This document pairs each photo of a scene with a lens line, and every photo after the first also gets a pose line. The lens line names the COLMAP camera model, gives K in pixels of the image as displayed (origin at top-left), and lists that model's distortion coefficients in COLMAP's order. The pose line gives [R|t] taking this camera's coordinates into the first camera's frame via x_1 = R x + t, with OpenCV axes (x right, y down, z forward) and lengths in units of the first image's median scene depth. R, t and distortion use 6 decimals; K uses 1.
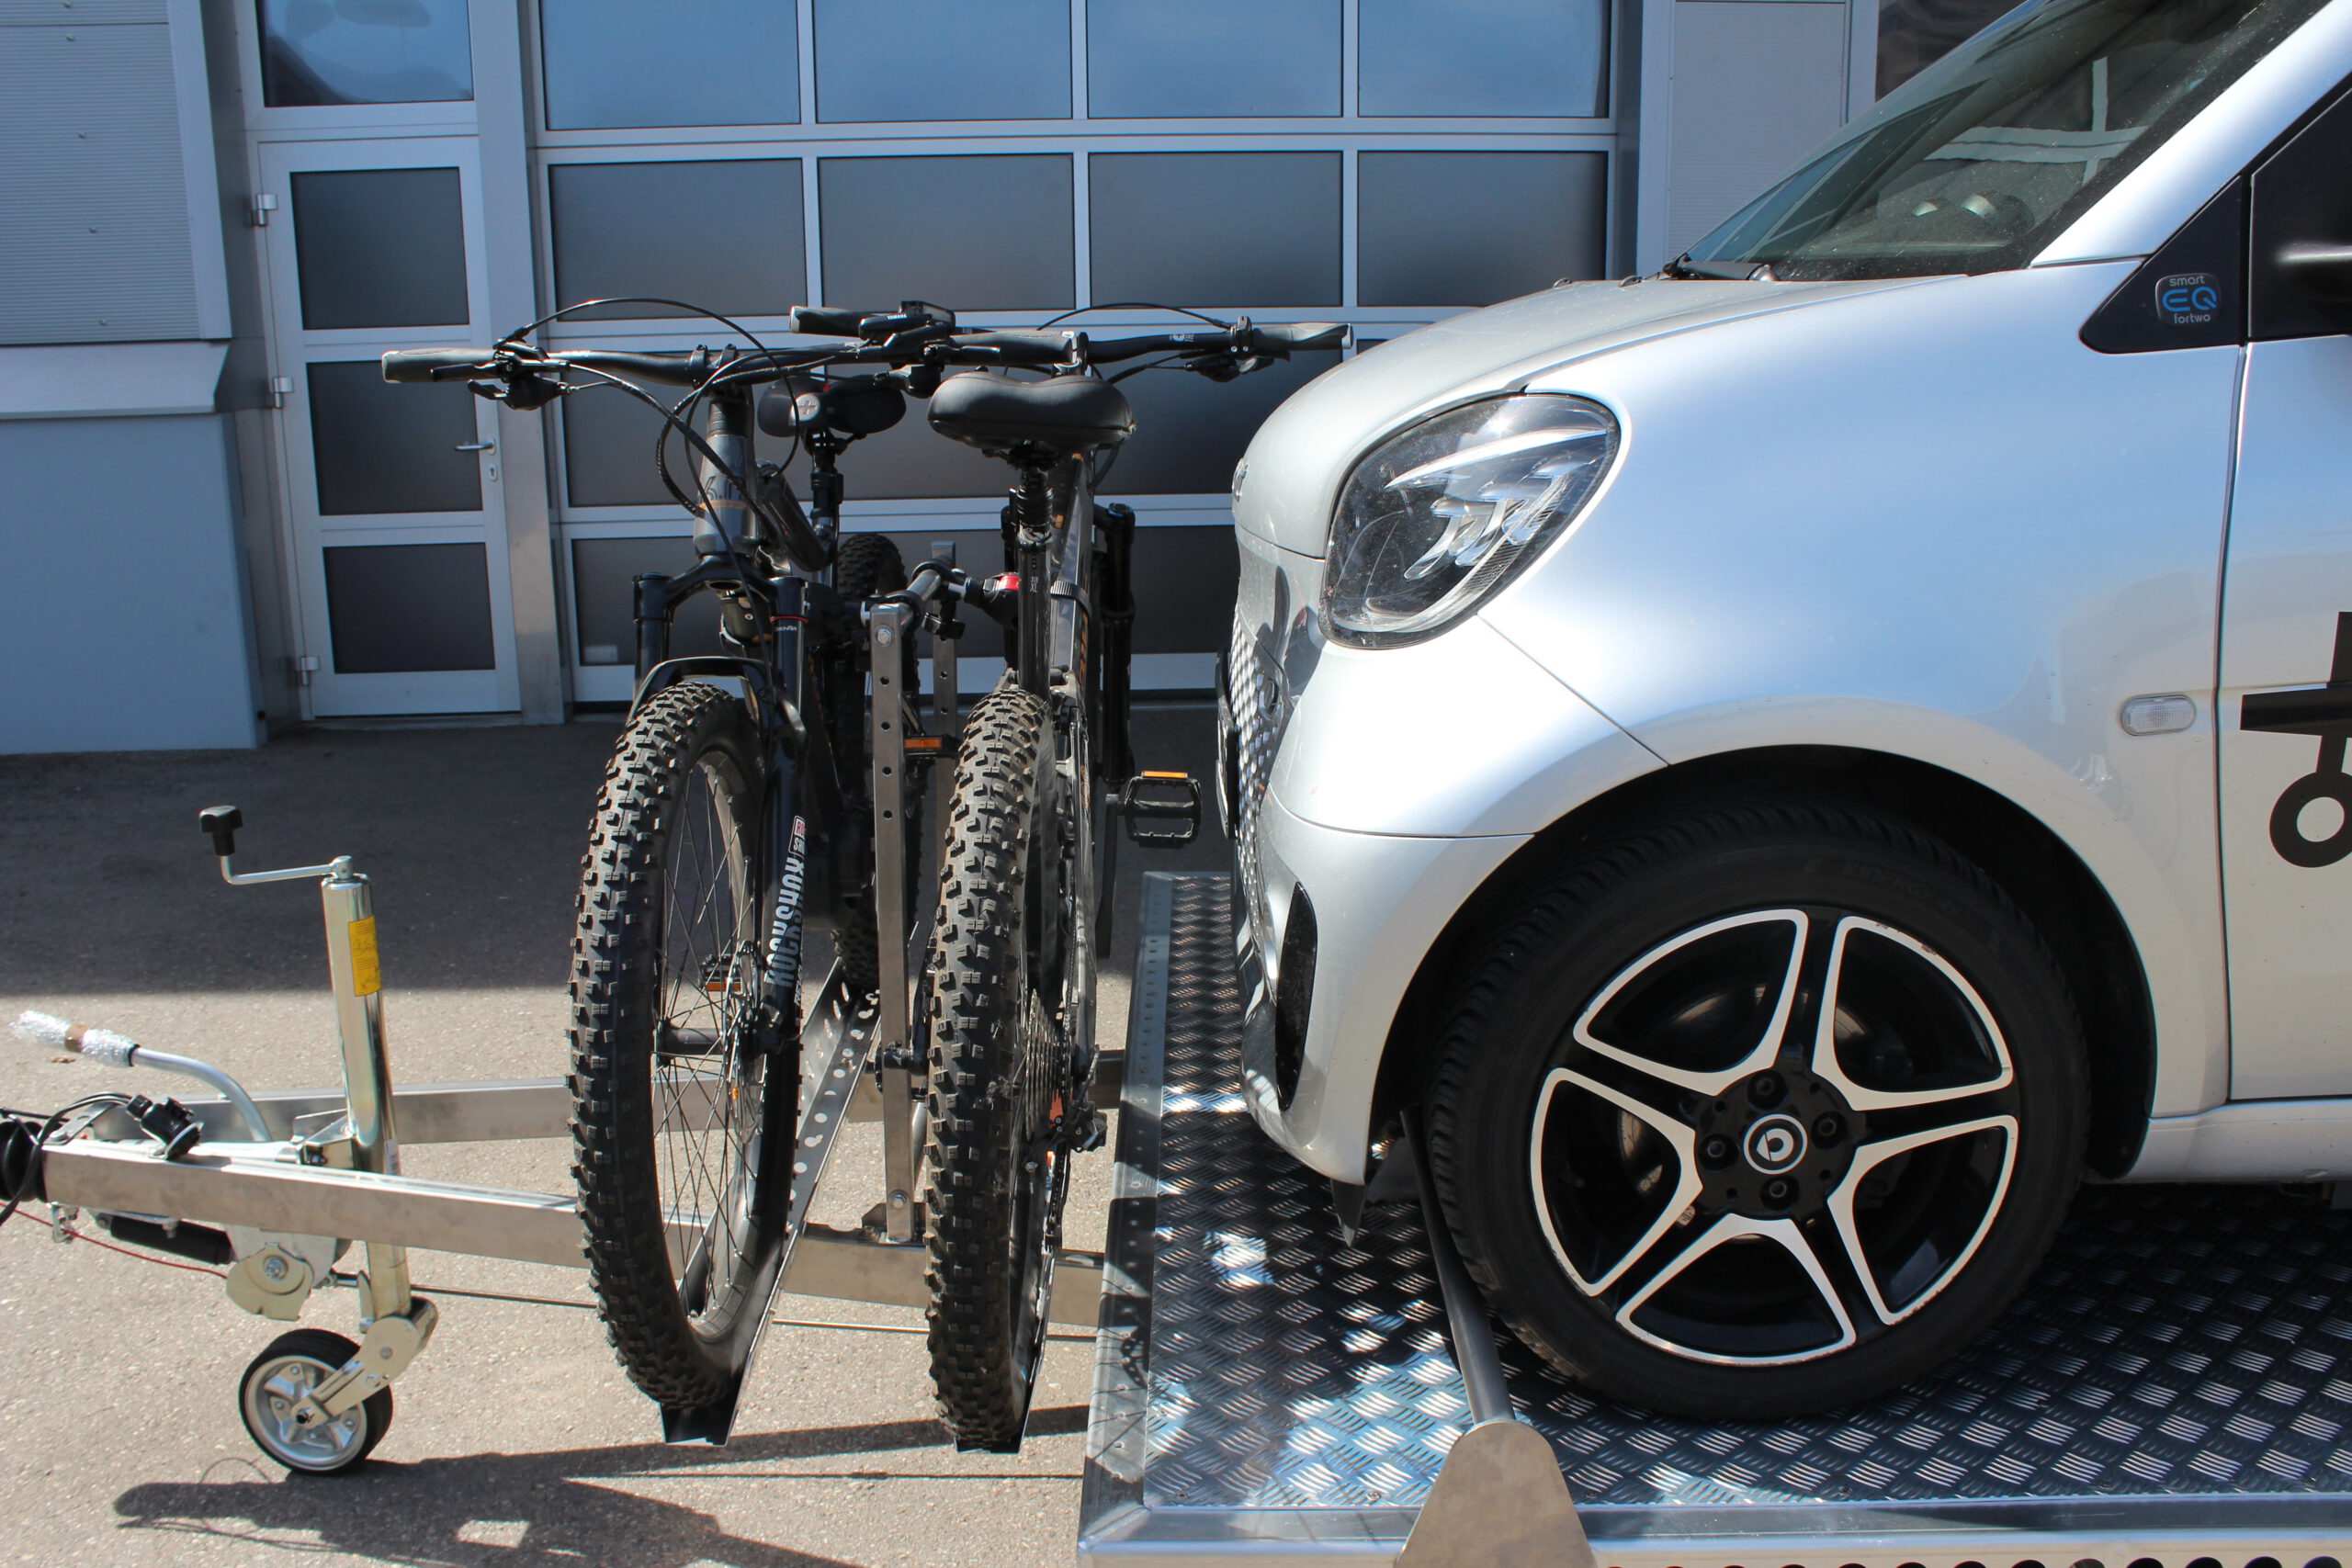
lens RADIAL K [[1985.9, 0, 1162.8], [0, 1985.9, 768.6], [0, 0, 1]] dist [-0.108144, 0.022800]
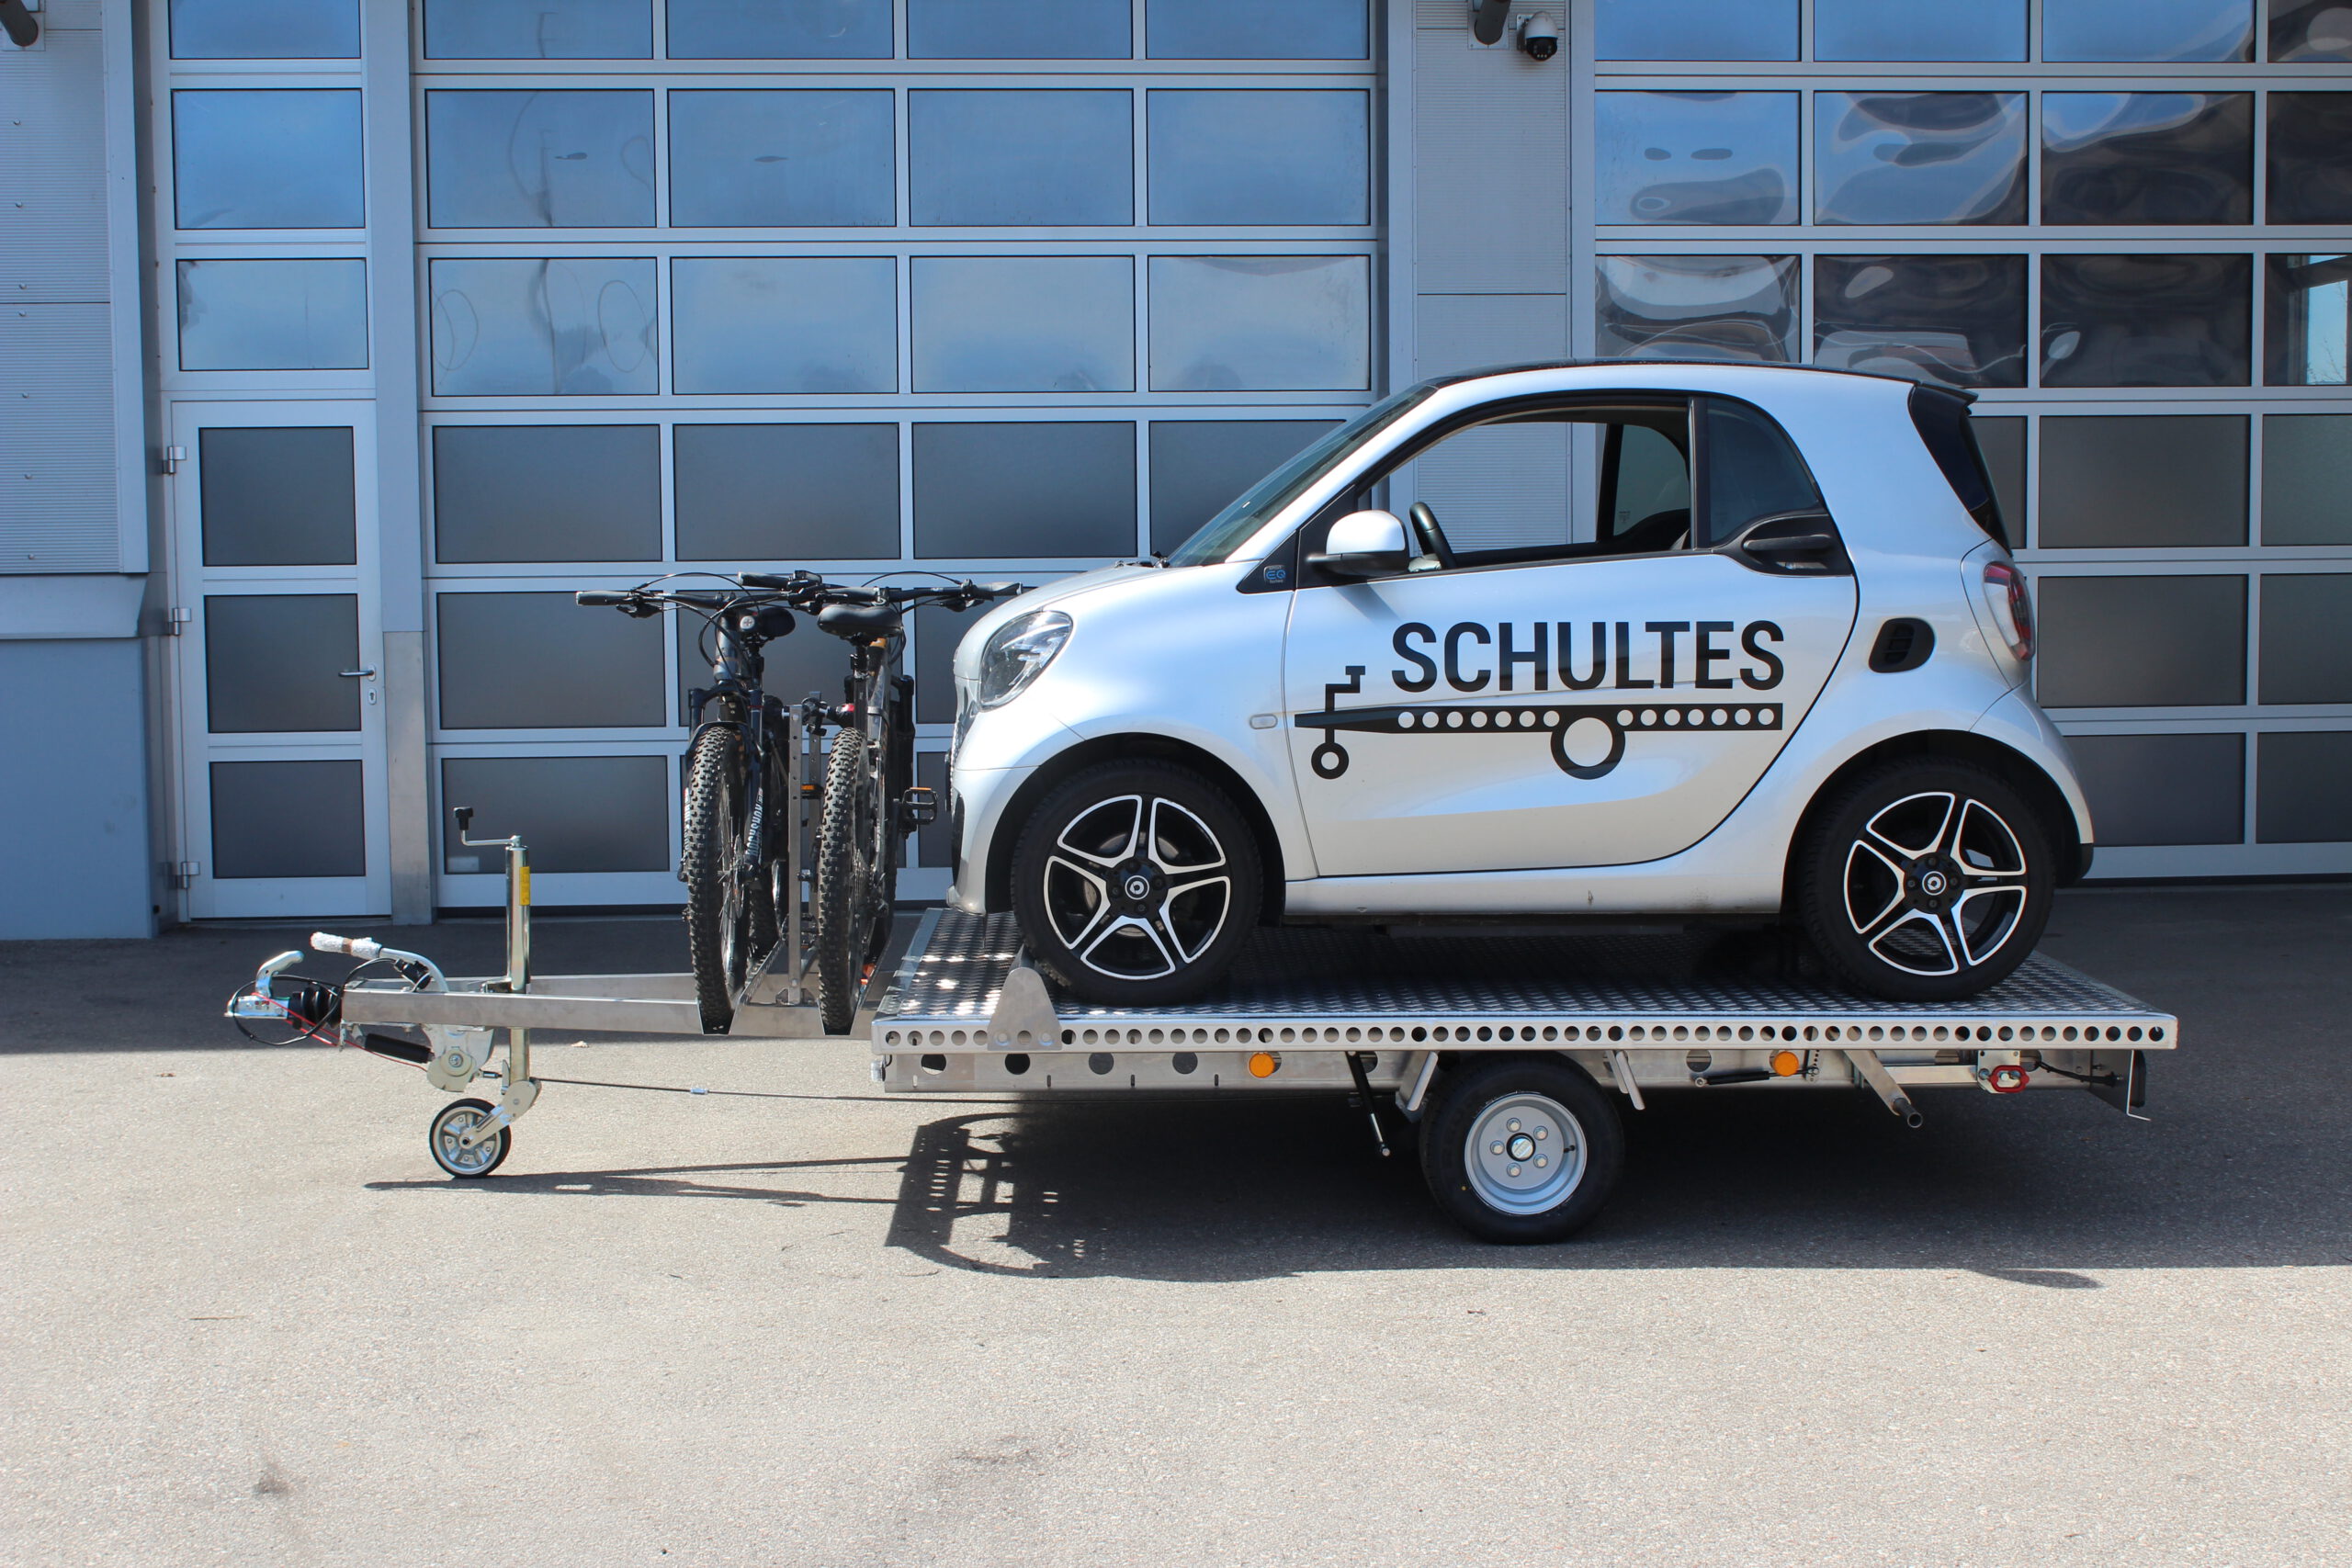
lens RADIAL K [[3334.3, 0, 1174.1], [0, 3334.3, 805.3], [0, 0, 1]] dist [0.069101, 0.000000]
pose [[0.999639, 0.000072, 0.026881, 0.201889], [0.003805, 0.989550, -0.144143, 0.614853], [-0.026610, 0.144193, 0.989192, -2.930744]]
